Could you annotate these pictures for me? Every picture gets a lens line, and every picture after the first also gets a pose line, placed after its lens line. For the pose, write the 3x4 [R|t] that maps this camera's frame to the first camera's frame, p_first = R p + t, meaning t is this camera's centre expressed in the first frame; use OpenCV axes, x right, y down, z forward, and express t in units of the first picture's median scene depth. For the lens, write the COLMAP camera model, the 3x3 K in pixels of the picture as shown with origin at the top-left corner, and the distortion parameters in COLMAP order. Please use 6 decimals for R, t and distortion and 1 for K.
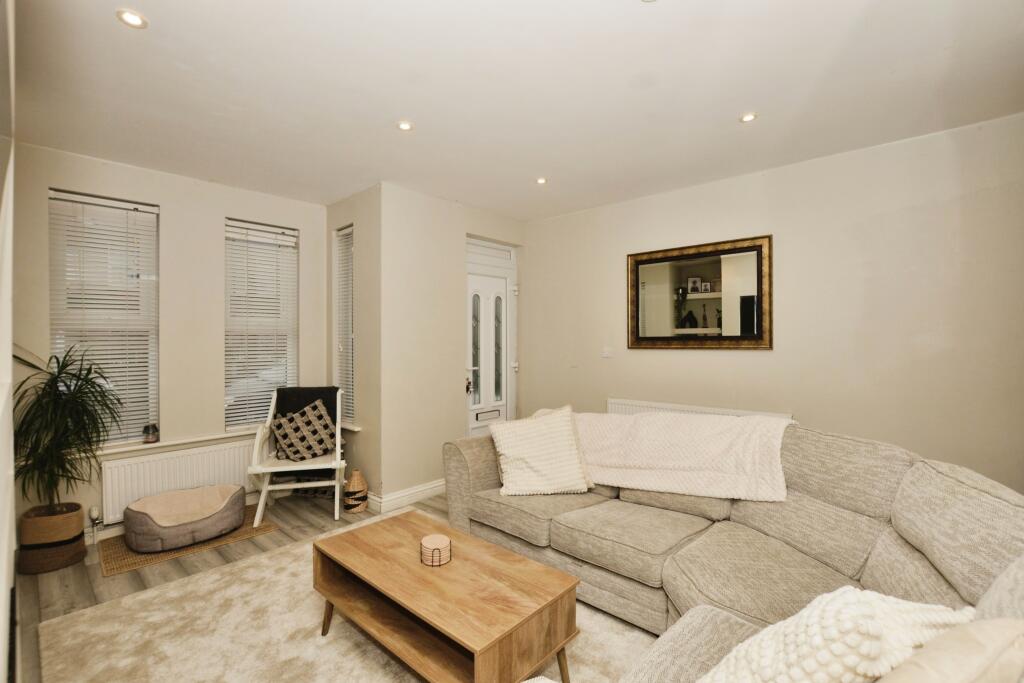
lens RADIAL K [[465.0, 0, 515.6], [0, 465.0, 342.8], [0, 0, 1]] dist [-0.023107, 0.000033]
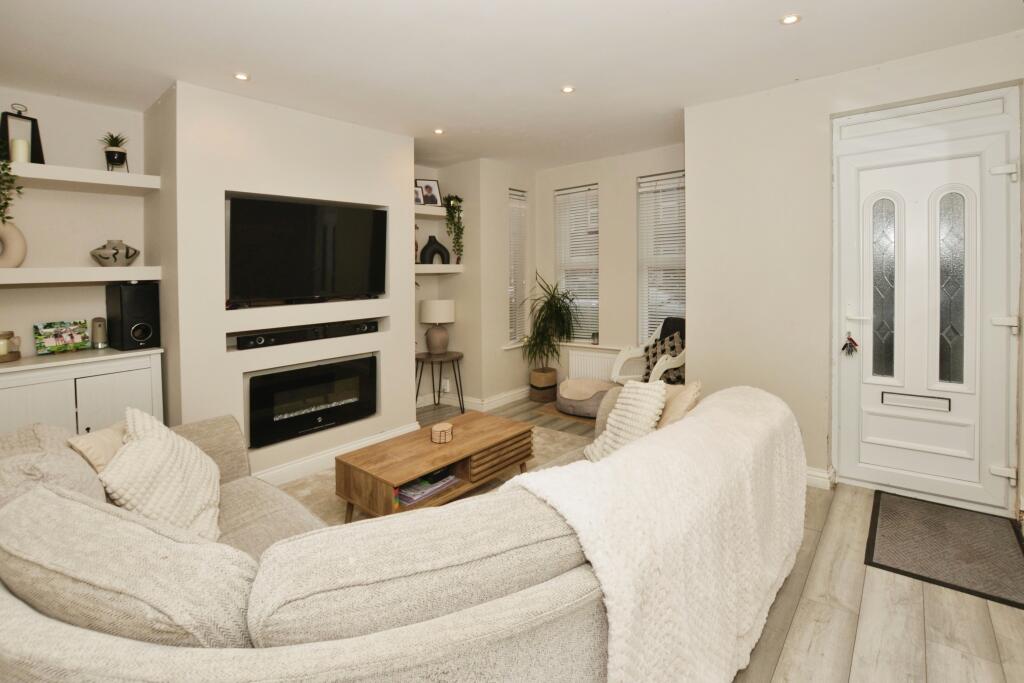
lens RADIAL K [[469.9, 0, 514.4], [0, 469.9, 314.1], [0, 0, 1]] dist [-0.024346, -0.000149]
pose [[0.026065, 0.091386, -0.995474, 0.715521], [0.022333, 0.995511, 0.091974, -0.029252], [0.999411, -0.024629, 0.023907, 0.682206]]
